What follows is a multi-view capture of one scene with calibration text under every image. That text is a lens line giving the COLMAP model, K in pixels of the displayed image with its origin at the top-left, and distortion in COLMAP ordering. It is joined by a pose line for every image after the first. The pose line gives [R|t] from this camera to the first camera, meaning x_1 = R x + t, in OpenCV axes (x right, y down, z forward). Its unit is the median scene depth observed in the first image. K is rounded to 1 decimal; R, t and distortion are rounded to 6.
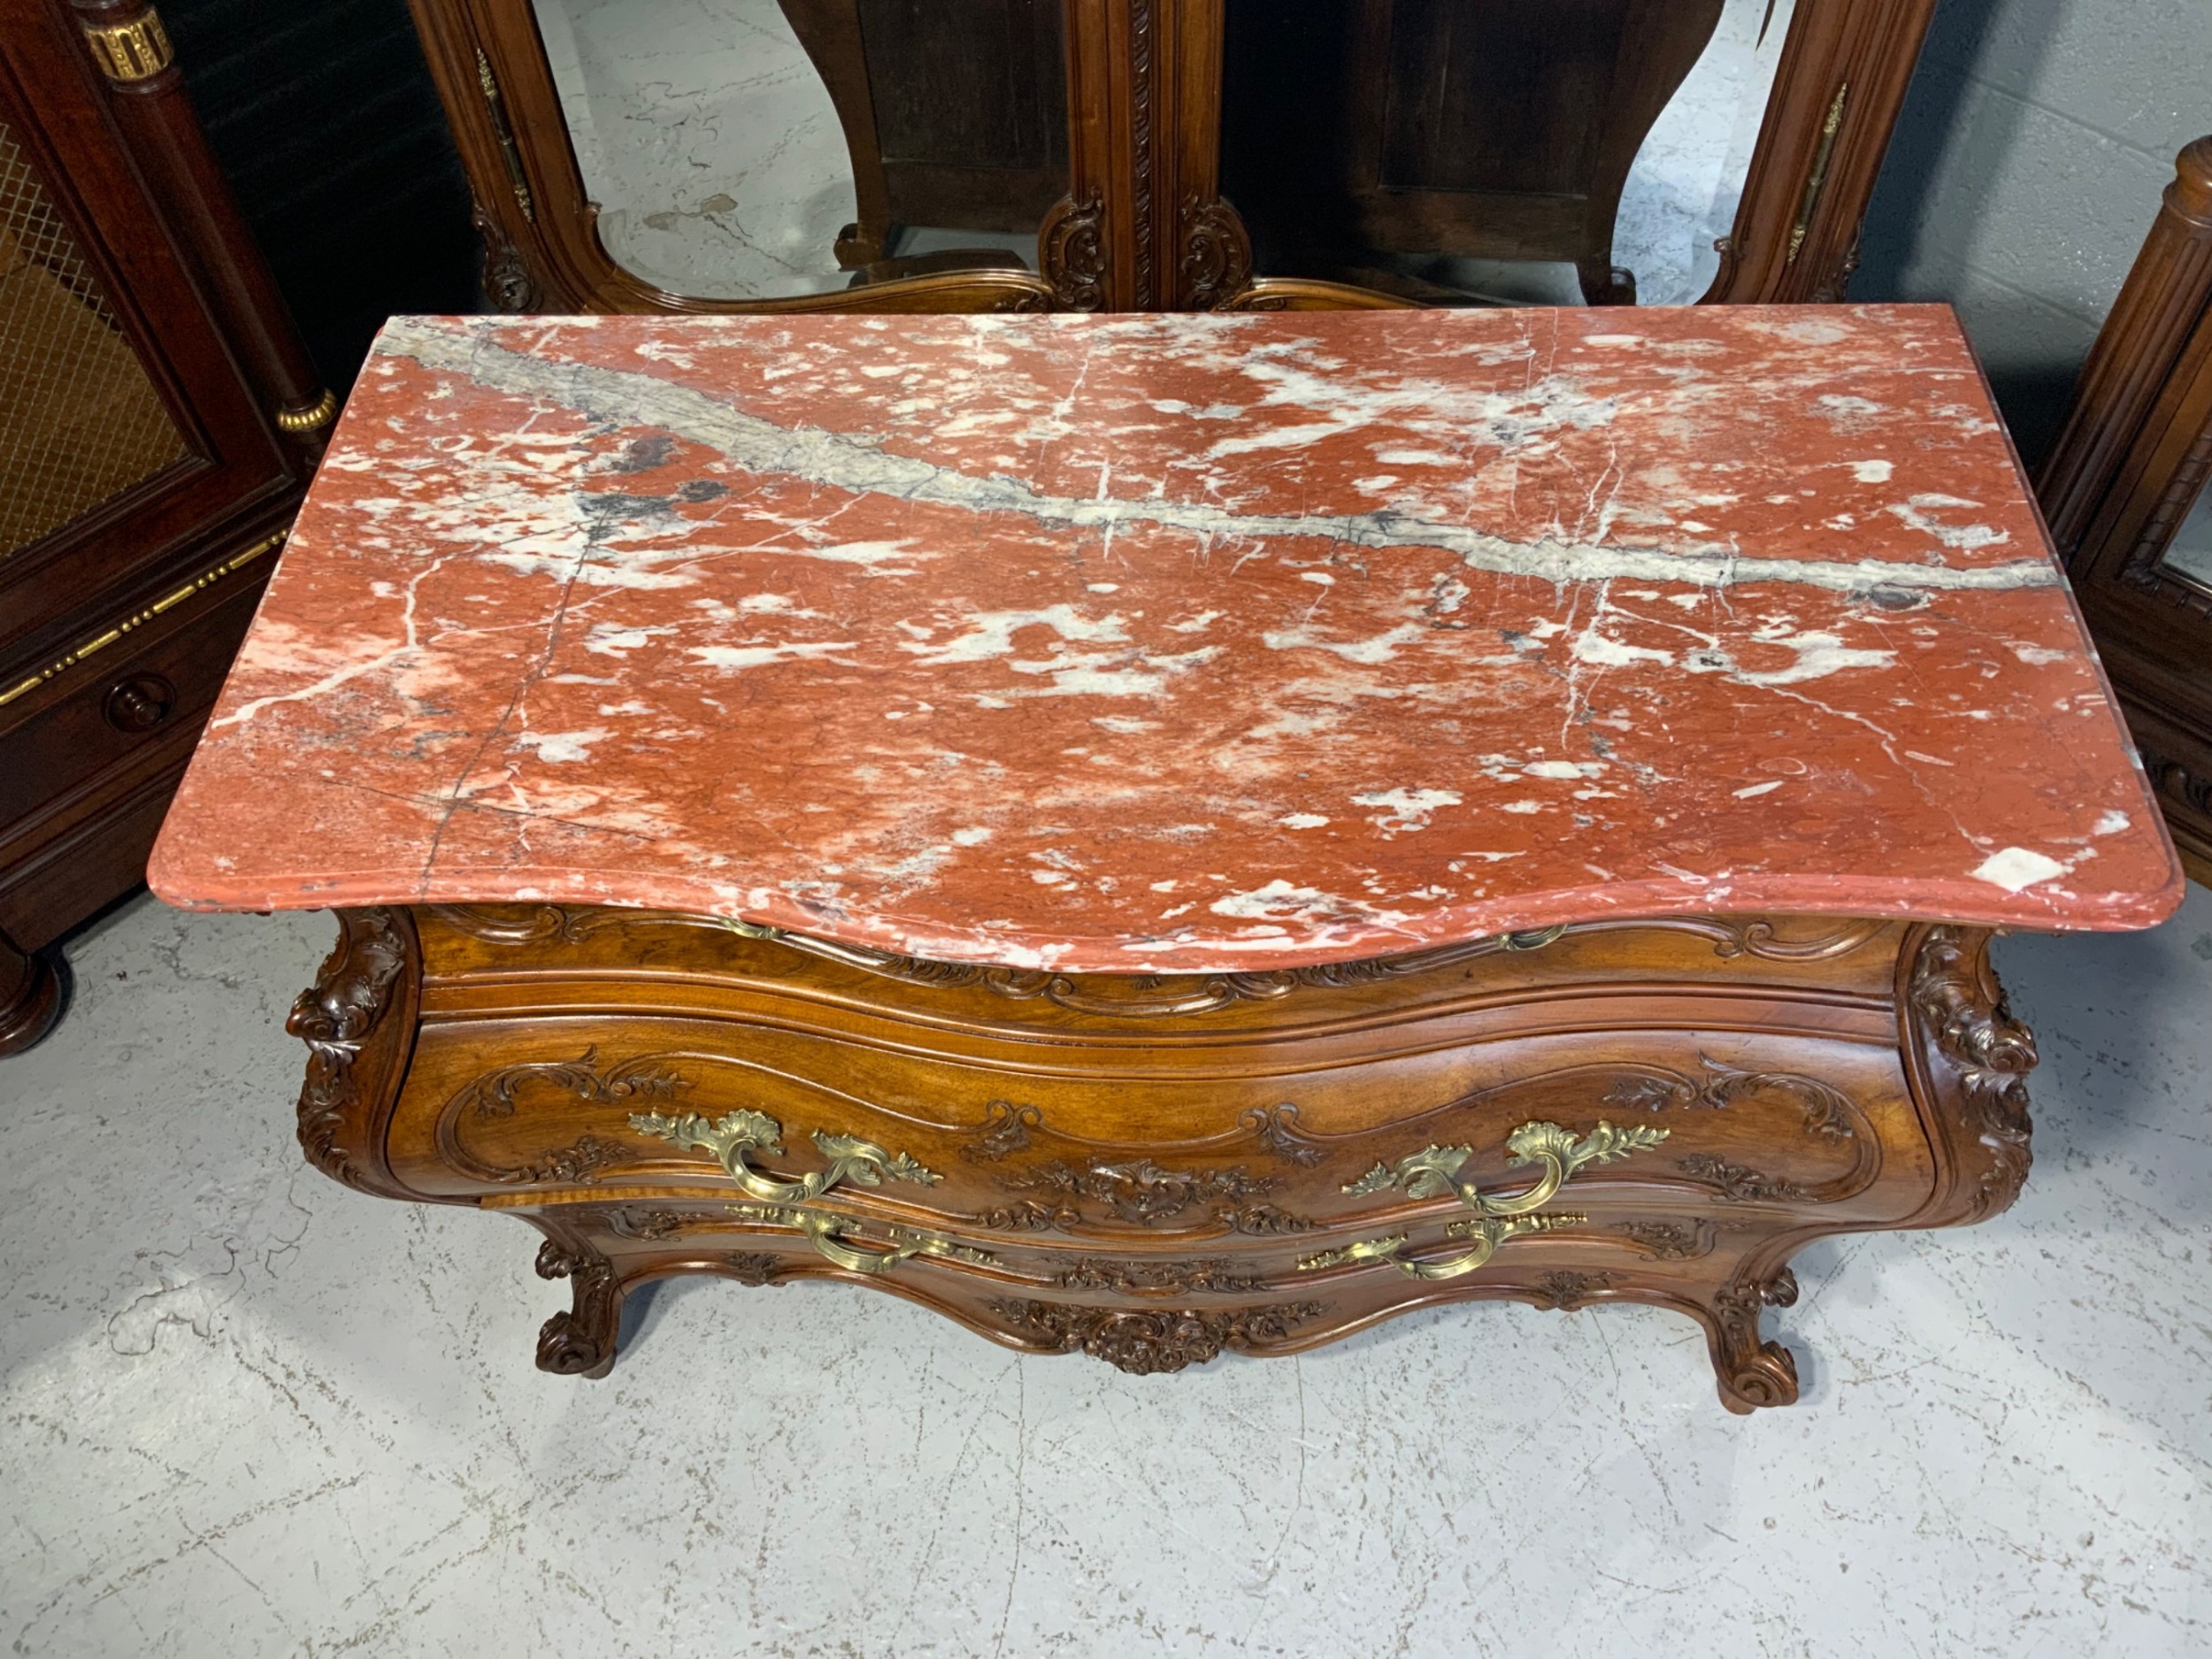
lens RADIAL K [[1792.0, 0, 1106.0], [0, 1792.0, 829.5], [0, 0, 1]] dist [0.112022, -0.218101]
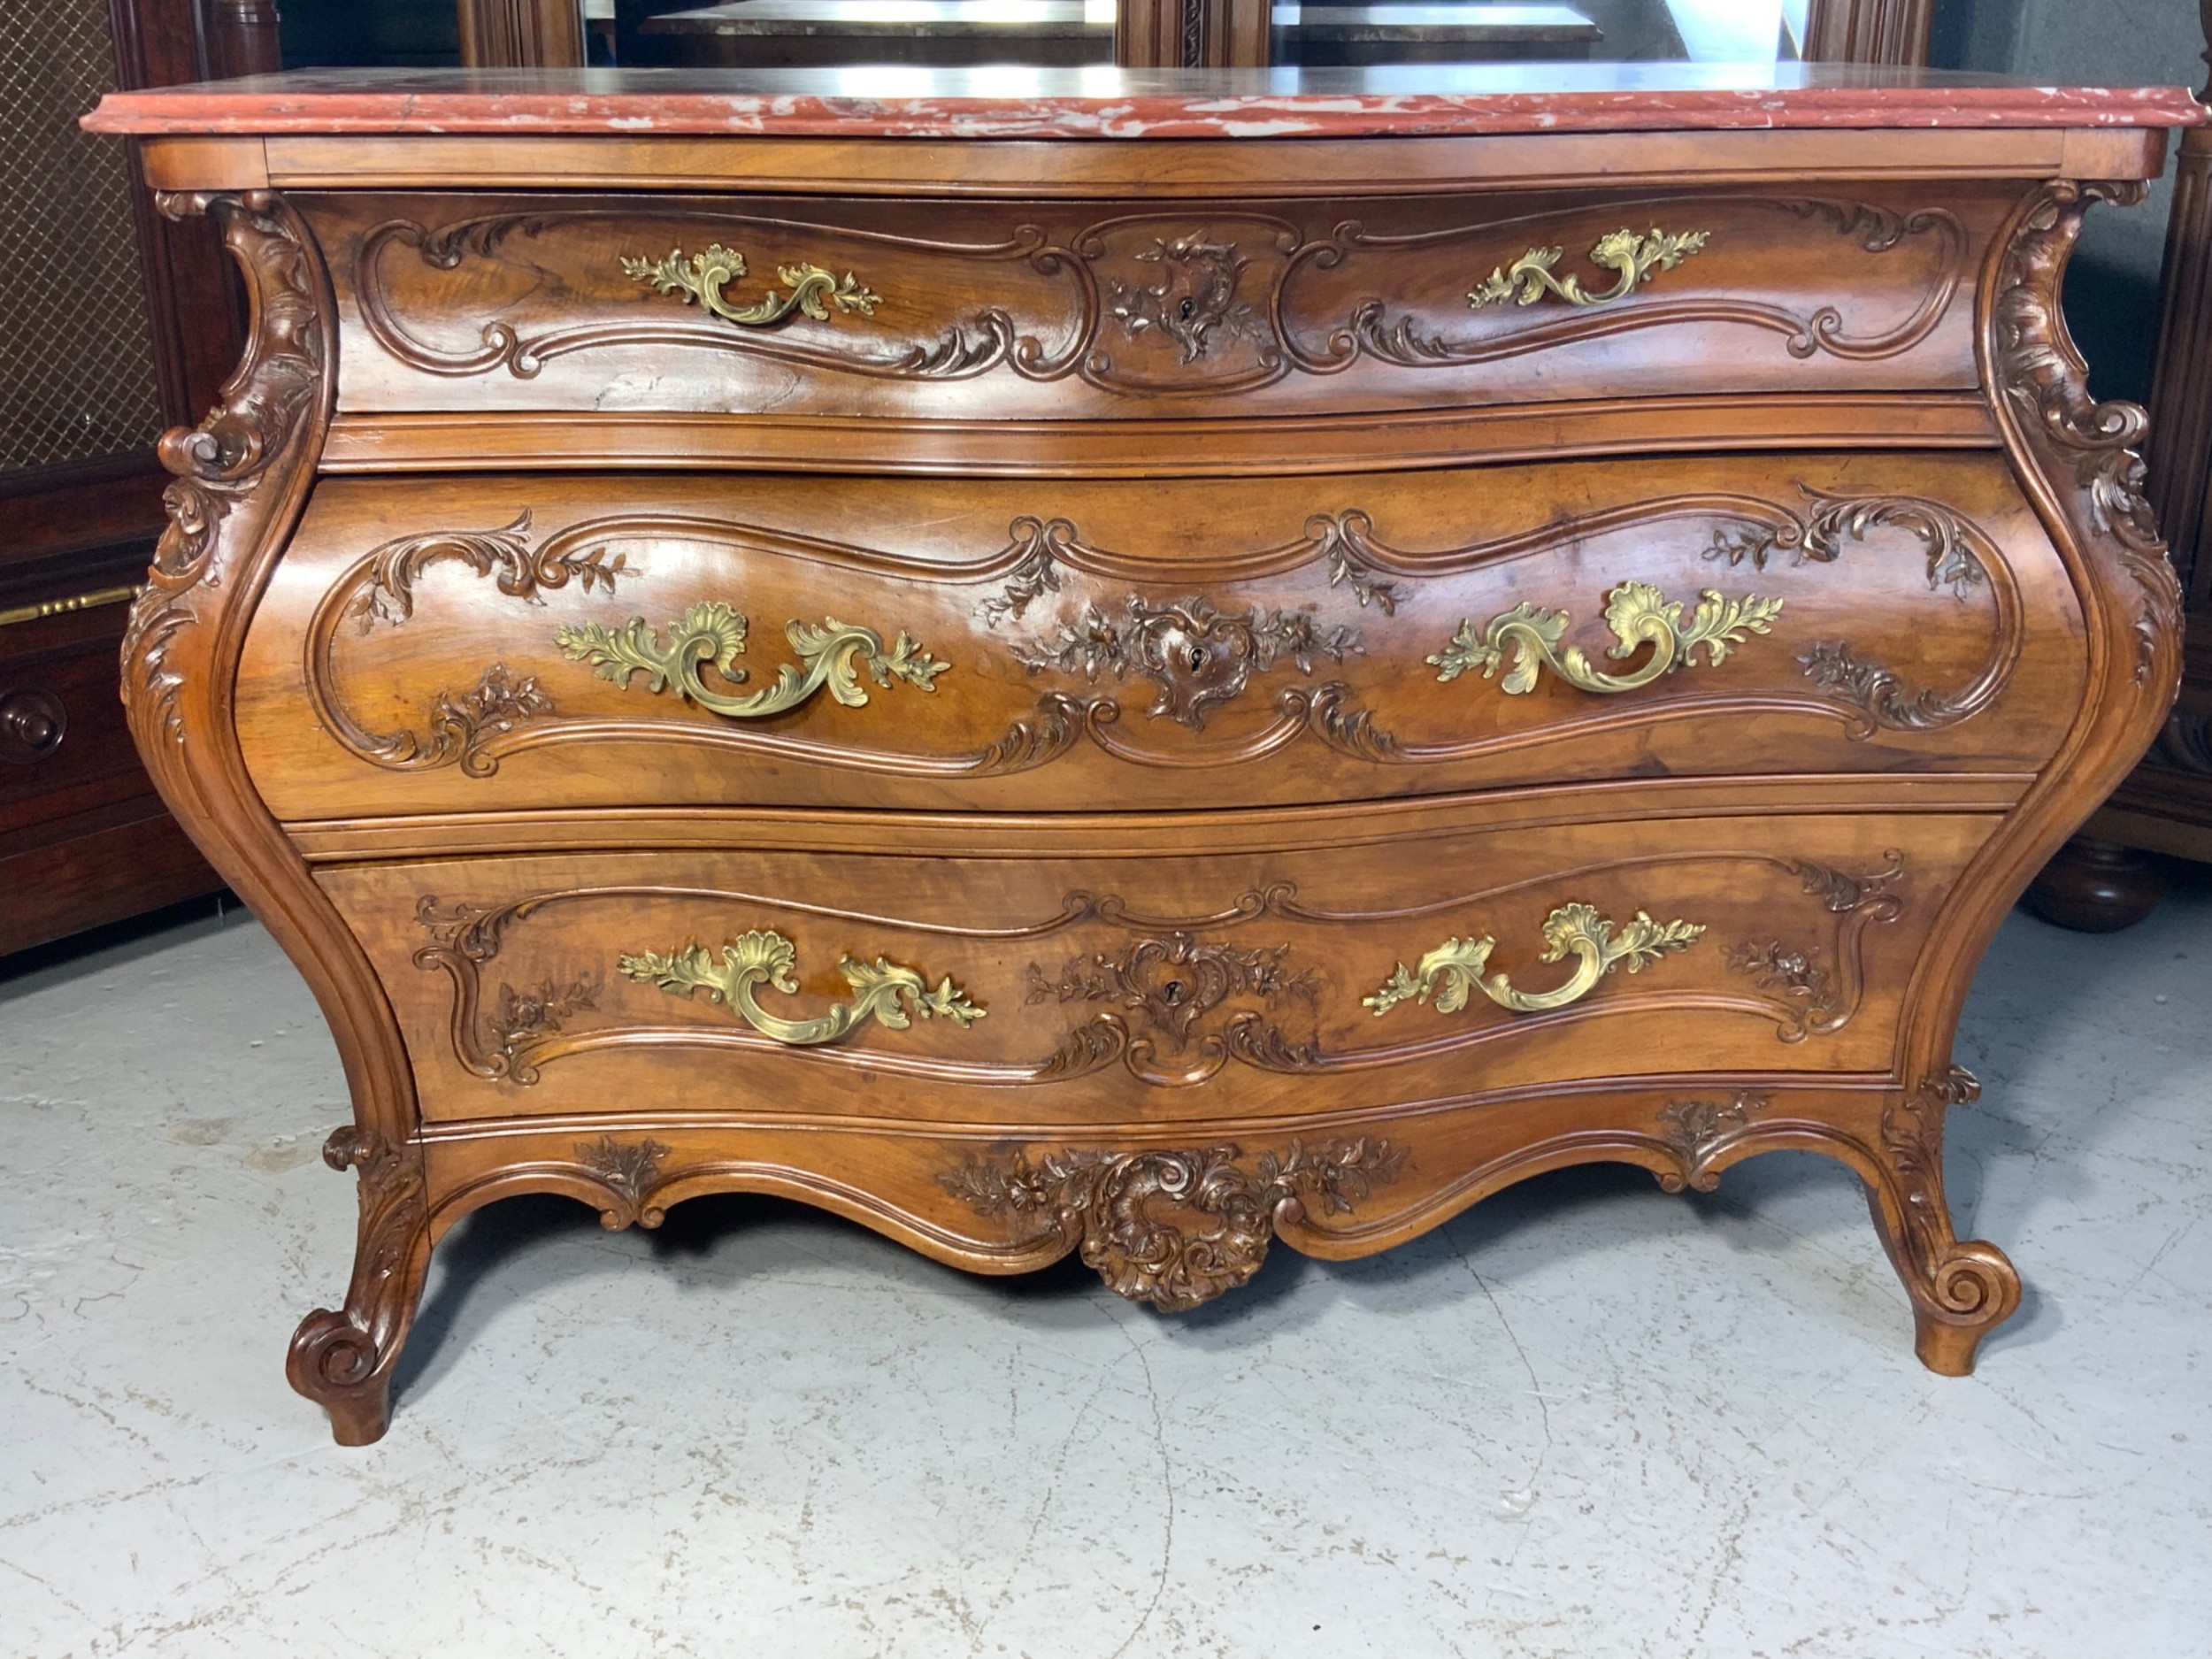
lens RADIAL K [[2324.4, 0, 1106.0], [0, 2324.4, 829.5], [0, 0, 1]] dist [0.145594, -0.338358]
pose [[0.990888, -0.008928, 0.134392, -0.173467], [0.081725, 0.832983, -0.547230, 0.909681], [-0.107061, 0.553227, 0.826122, 0.173738]]
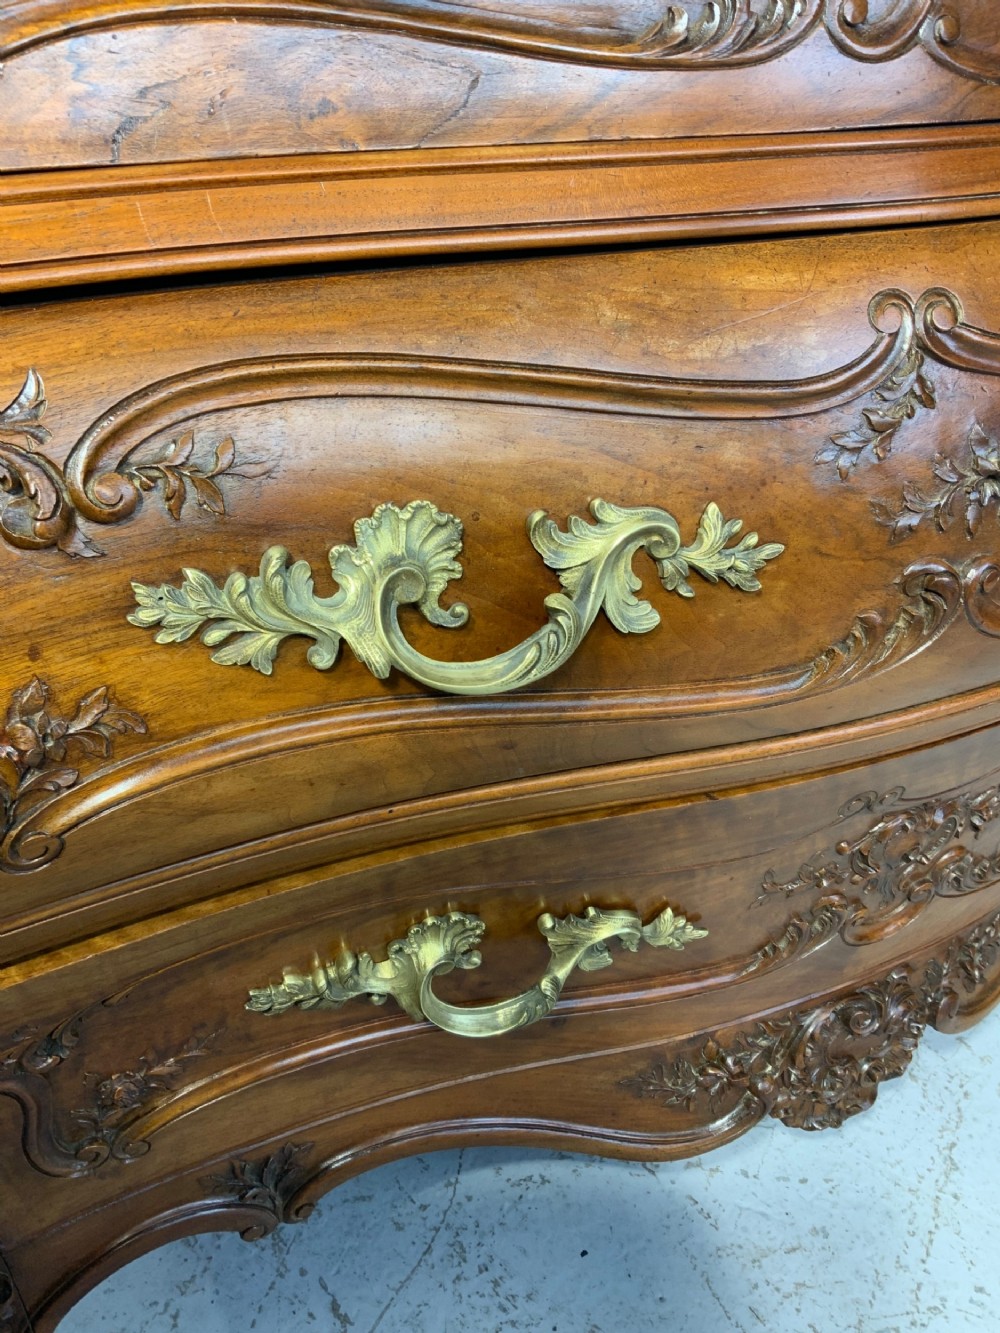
lens RADIAL K [[1094.5, 0, 504.5], [0, 1094.5, 694.6], [0, 0, 1]] dist [0.017222, -0.057488]
pose [[0.888452, -0.227865, 0.398410, -0.320053], [0.359549, 0.885072, -0.295588, 0.321300], [-0.285267, 0.405864, 0.868273, 0.827732]]
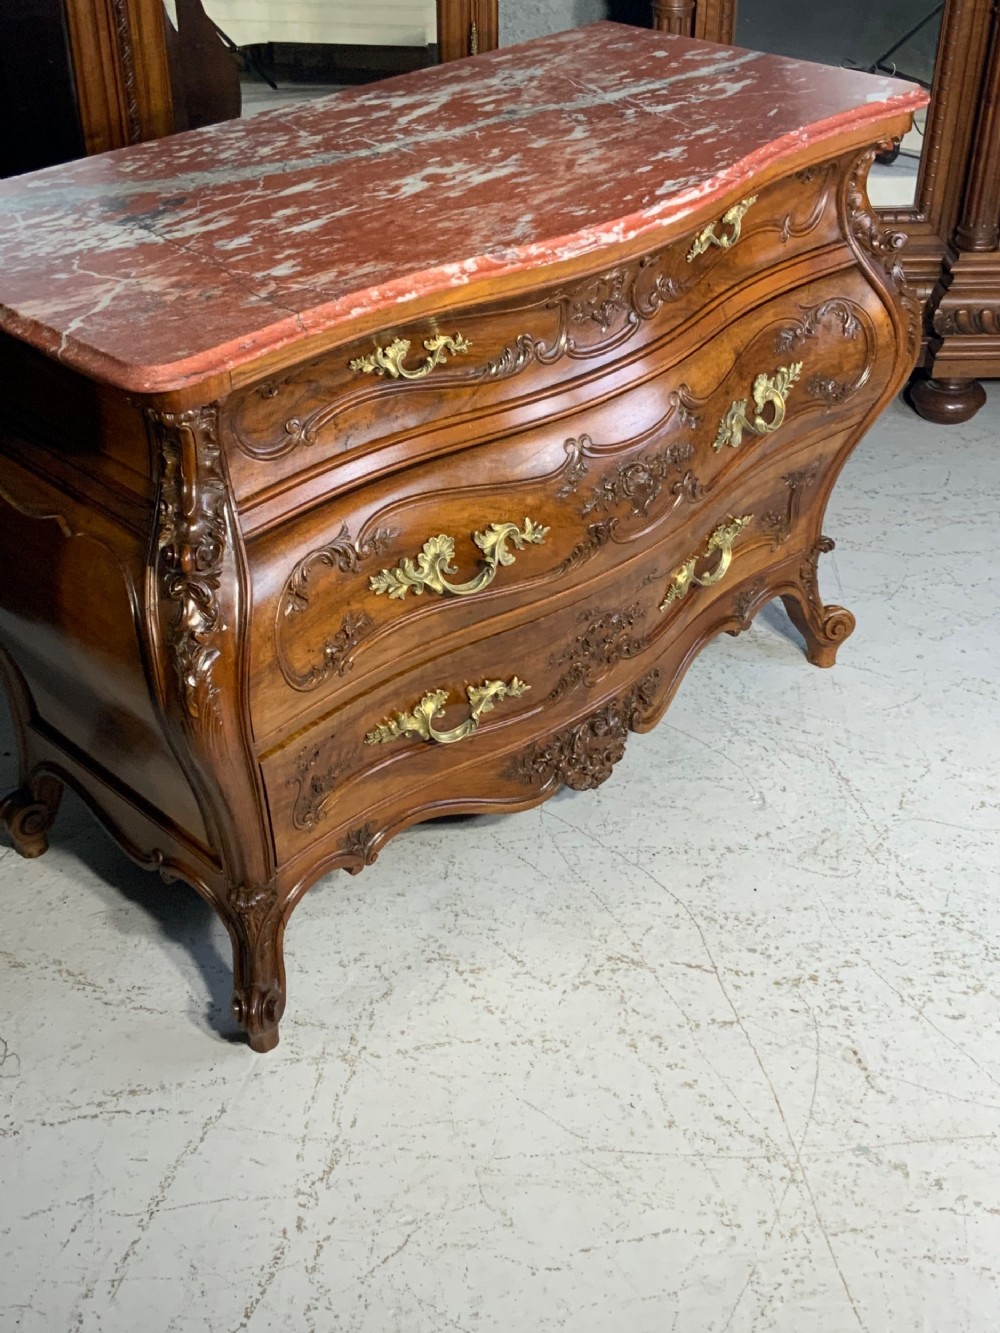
lens RADIAL K [[1598.6, 0, 500.0], [0, 1598.6, 666.5], [0, 0, 1]] dist [0.143477, -0.314475]
pose [[0.671693, -0.392023, 0.628607, -1.098139], [0.582605, 0.803645, -0.121354, 0.464711], [-0.457603, 0.447742, 0.768197, 0.032159]]
